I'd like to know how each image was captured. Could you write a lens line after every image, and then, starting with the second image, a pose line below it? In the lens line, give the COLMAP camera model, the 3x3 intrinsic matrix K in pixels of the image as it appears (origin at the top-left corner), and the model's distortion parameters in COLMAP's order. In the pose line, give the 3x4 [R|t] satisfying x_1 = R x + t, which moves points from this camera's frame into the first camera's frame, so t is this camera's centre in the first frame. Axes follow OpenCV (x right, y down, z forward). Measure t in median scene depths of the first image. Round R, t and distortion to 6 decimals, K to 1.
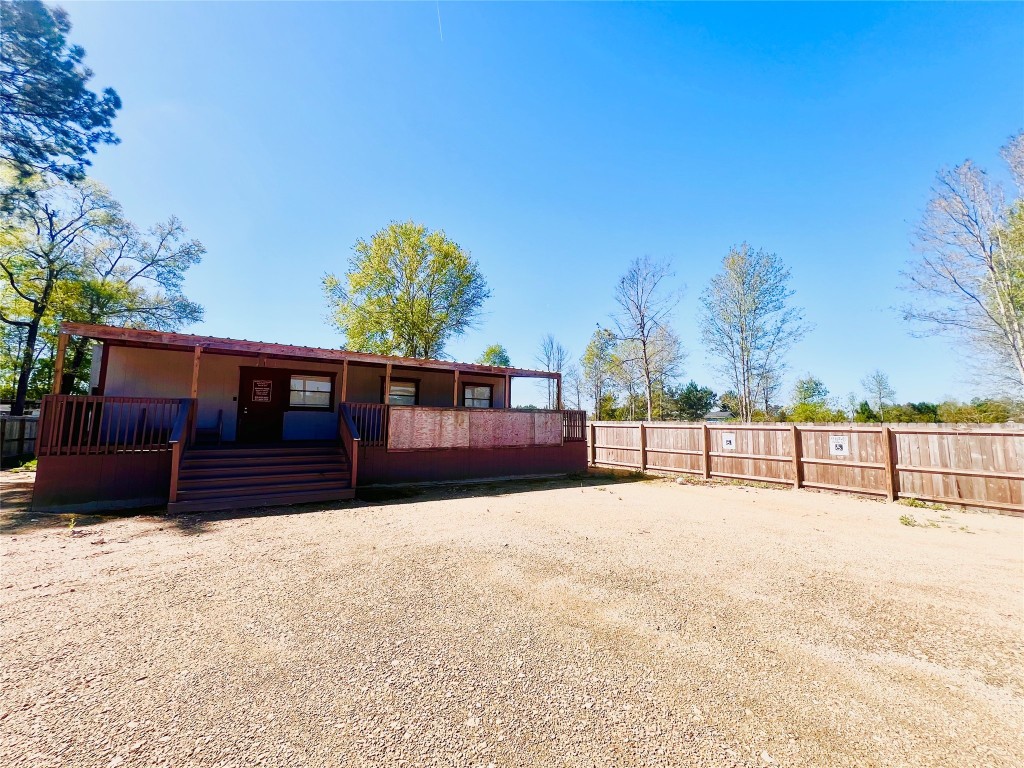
lens RADIAL K [[406.4, 0, 511.4], [0, 406.4, 382.7], [0, 0, 1]] dist [-0.006156, 0.001422]
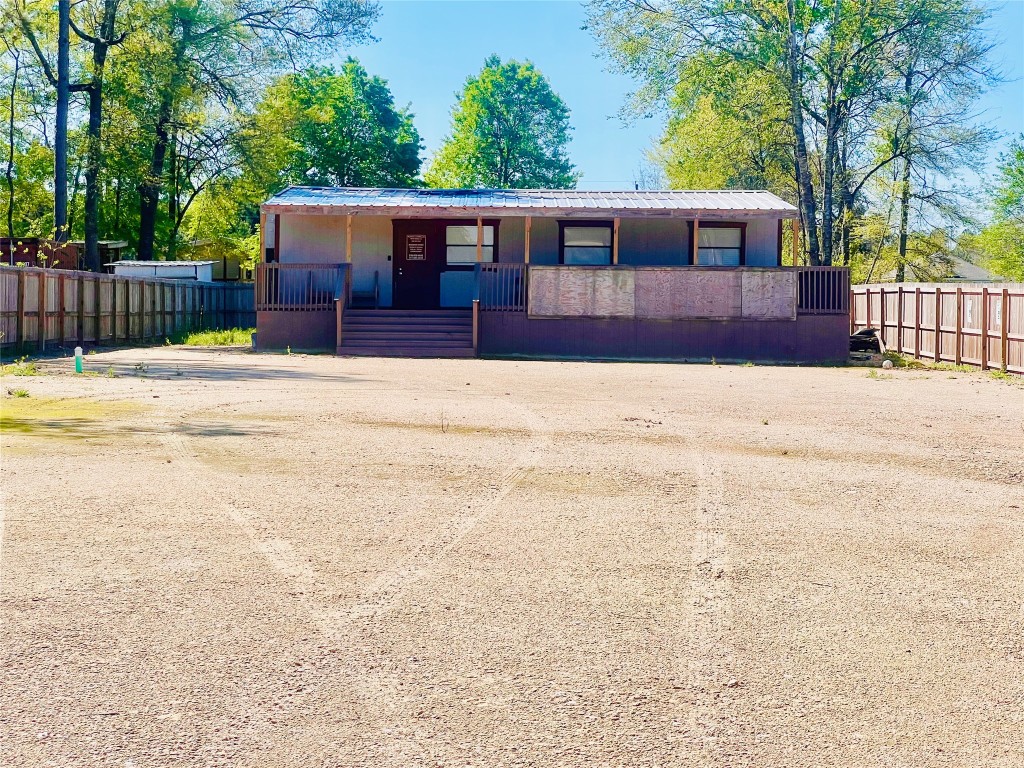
lens RADIAL K [[2429.8, 0, 514.4], [0, 2429.8, 382.5], [0, 0, 1]] dist [-0.060716, 0.000000]
pose [[0.816011, 0.019811, -0.577697, 2.485757], [0.051863, 0.992872, 0.107307, -0.234797], [0.575705, -0.117525, 0.809167, -3.009410]]
